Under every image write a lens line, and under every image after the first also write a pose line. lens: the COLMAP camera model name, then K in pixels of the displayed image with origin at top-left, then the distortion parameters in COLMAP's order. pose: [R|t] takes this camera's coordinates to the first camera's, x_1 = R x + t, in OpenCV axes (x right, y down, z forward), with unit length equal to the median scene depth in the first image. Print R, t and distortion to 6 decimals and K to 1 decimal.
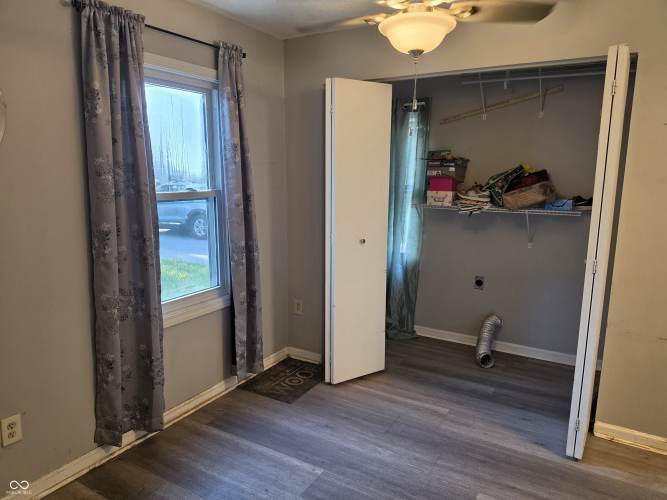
lens RADIAL K [[456.5, 0, 334.6], [0, 456.5, 253.0], [0, 0, 1]] dist [0.042369, -0.001239]
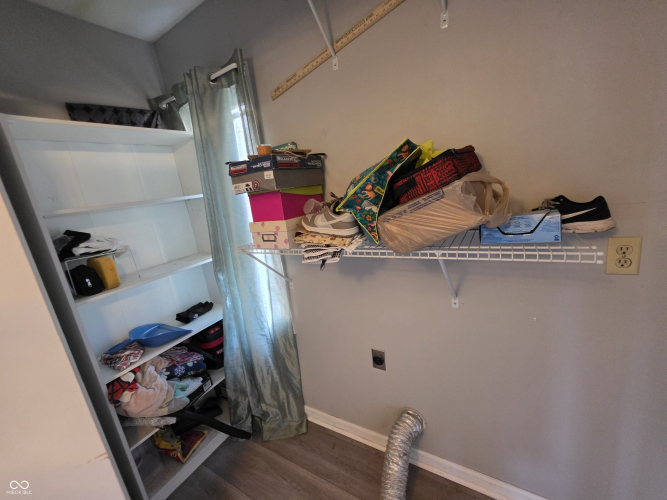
lens RADIAL K [[270.6, 0, 330.1], [0, 270.6, 247.9], [0, 0, 1]] dist [0.000767, 0.000886]
pose [[0.990633, -0.131321, -0.037431, 0.320494], [0.132544, 0.990651, 0.032290, -0.111125], [0.032840, -0.036949, 0.998777, 0.731139]]
